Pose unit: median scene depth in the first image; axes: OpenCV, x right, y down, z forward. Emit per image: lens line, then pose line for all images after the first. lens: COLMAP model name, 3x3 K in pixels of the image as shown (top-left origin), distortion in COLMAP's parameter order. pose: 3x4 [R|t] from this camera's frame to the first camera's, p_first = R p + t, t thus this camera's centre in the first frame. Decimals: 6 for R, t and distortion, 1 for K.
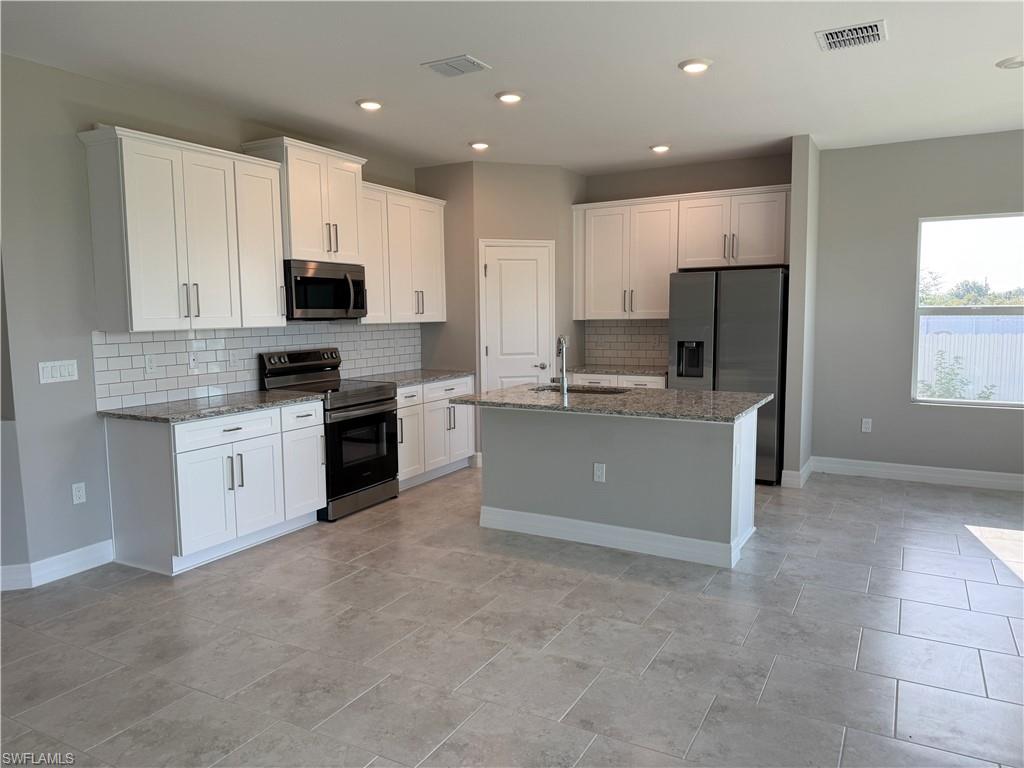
lens RADIAL K [[721.2, 0, 513.2], [0, 721.2, 379.4], [0, 0, 1]] dist [0.048918, -0.051785]
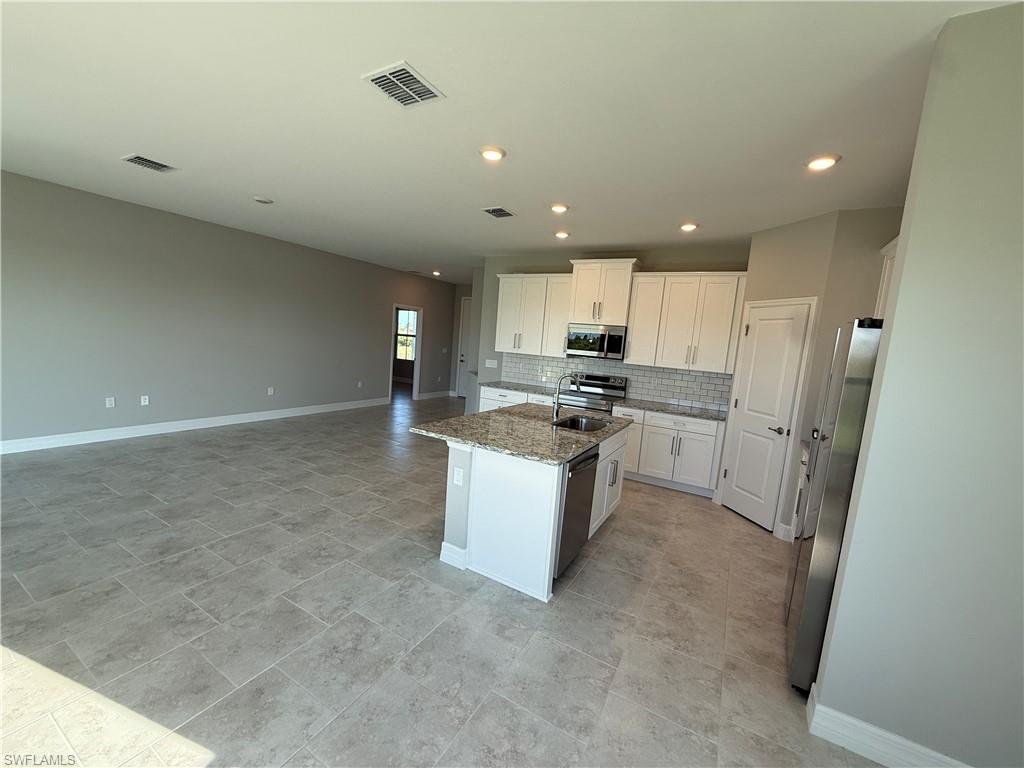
lens RADIAL K [[407.6, 0, 514.1], [0, 407.6, 388.3], [0, 0, 1]] dist [0.003743, -0.000944]
pose [[-0.014812, 0.131904, -0.991152, 0.862050], [-0.172020, 0.976145, 0.132478, -0.126800], [0.984982, 0.172460, 0.008231, 0.968258]]
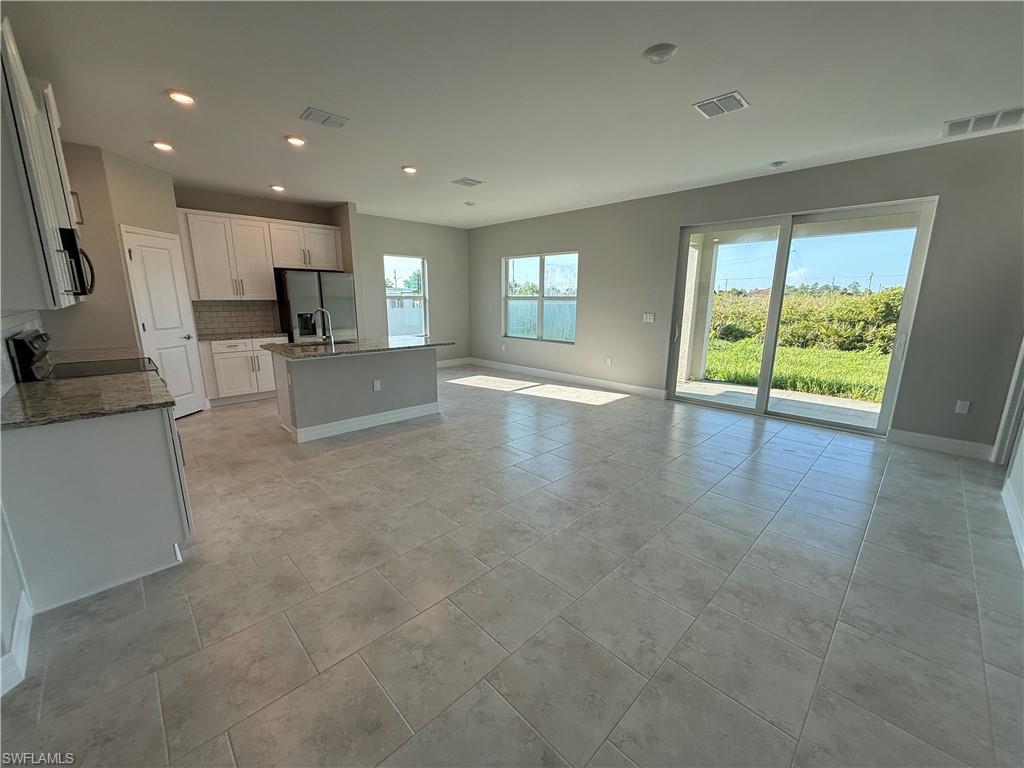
lens RADIAL K [[407.6, 0, 508.9], [0, 407.6, 384.9], [0, 0, 1]] dist [0.003743, -0.000944]
pose [[0.296104, -0.188598, 0.936351, -0.724560], [0.083373, 0.981674, 0.171362, -0.018390], [-0.951510, 0.027325, 0.306402, 0.368191]]
